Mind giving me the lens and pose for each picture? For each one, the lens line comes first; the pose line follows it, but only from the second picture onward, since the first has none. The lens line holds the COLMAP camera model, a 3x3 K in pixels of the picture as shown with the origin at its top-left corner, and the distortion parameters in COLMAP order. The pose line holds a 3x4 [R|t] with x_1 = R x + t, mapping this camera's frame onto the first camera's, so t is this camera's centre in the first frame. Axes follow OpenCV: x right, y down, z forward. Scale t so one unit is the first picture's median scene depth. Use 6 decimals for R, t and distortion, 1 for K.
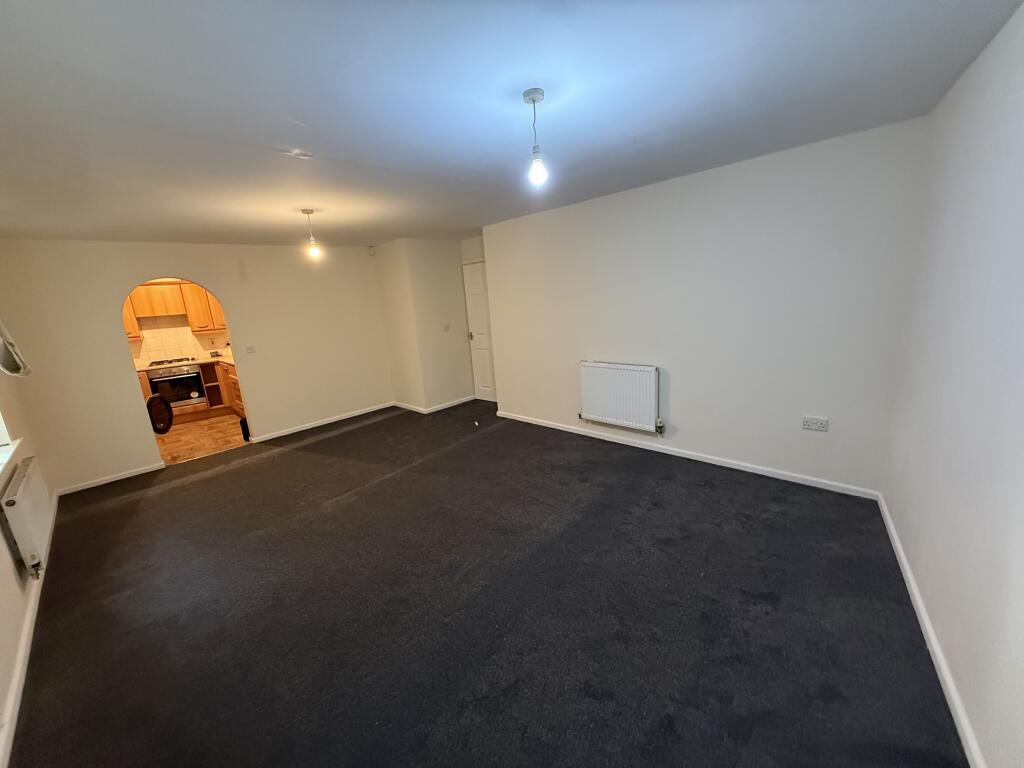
lens RADIAL K [[407.5, 0, 517.1], [0, 407.5, 383.8], [0, 0, 1]] dist [-0.000544, -0.000576]
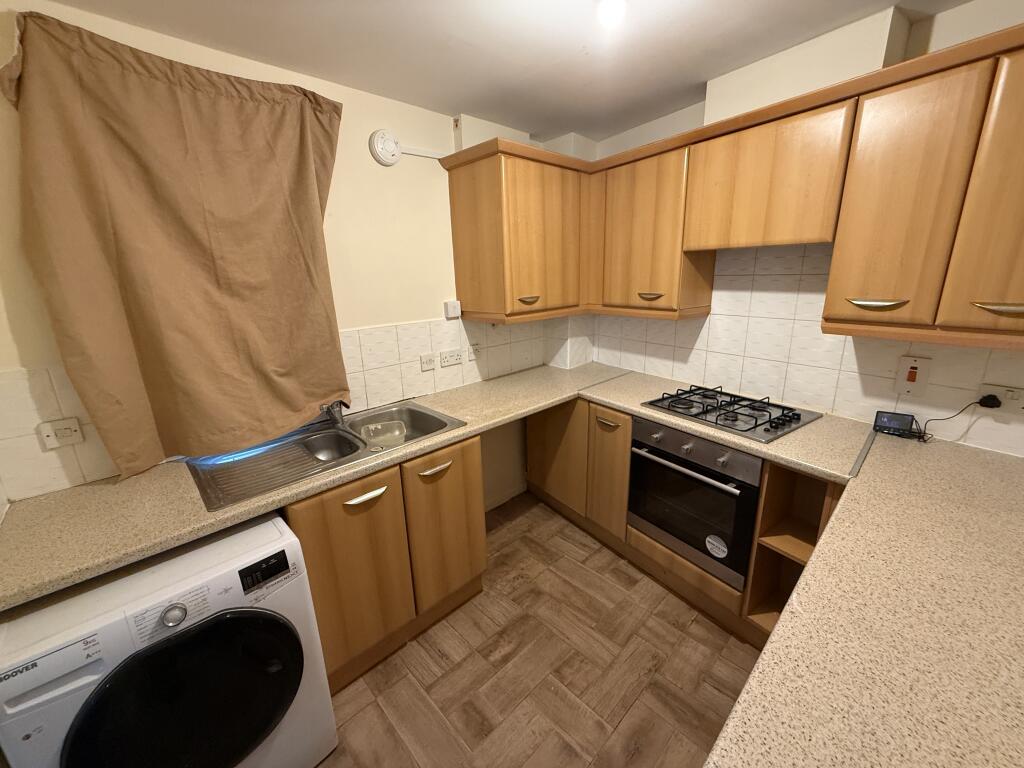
lens RADIAL K [[407.5, 0, 513.4], [0, 407.5, 382.1], [0, 0, 1]] dist [-0.000544, -0.000576]
pose [[-0.035940, 0.325268, -0.944939, -0.563914], [-0.186495, 0.926756, 0.326102, -0.139503], [0.981798, 0.187946, 0.027354, 0.837339]]
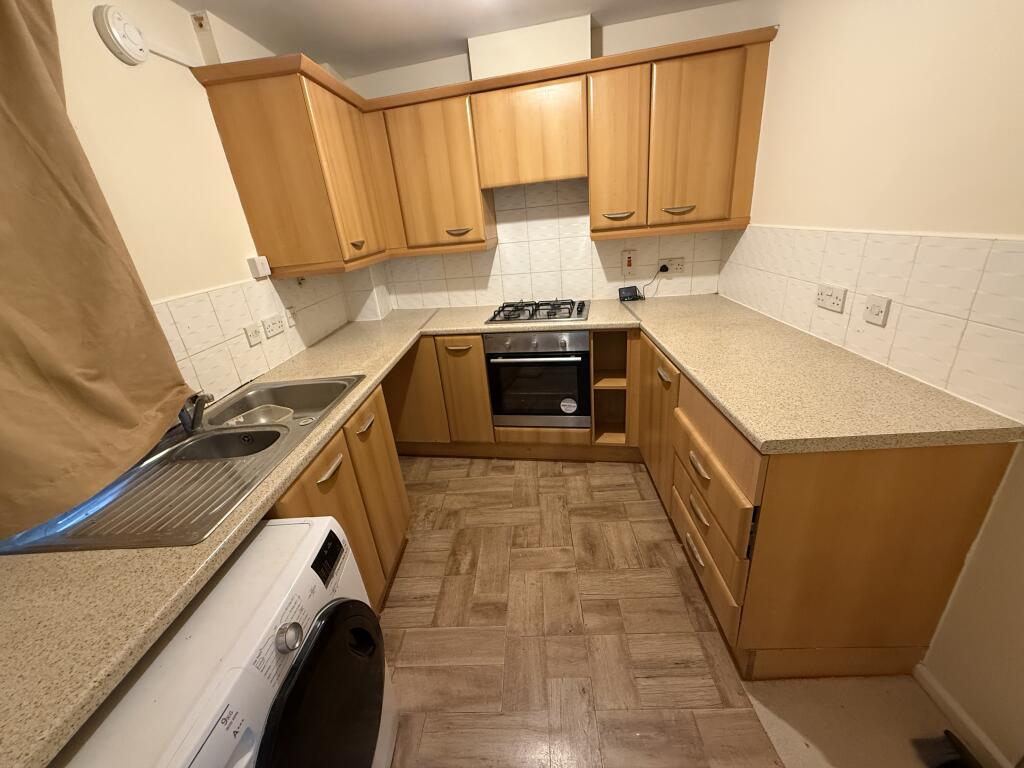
lens RADIAL K [[407.5, 0, 510.8], [0, 407.5, 382.0], [0, 0, 1]] dist [-0.000544, -0.000576]
pose [[0.665971, 0.284427, -0.689626, -0.571672], [-0.112663, 0.952204, 0.283926, -0.096477], [0.737421, -0.111391, 0.666184, 0.708861]]
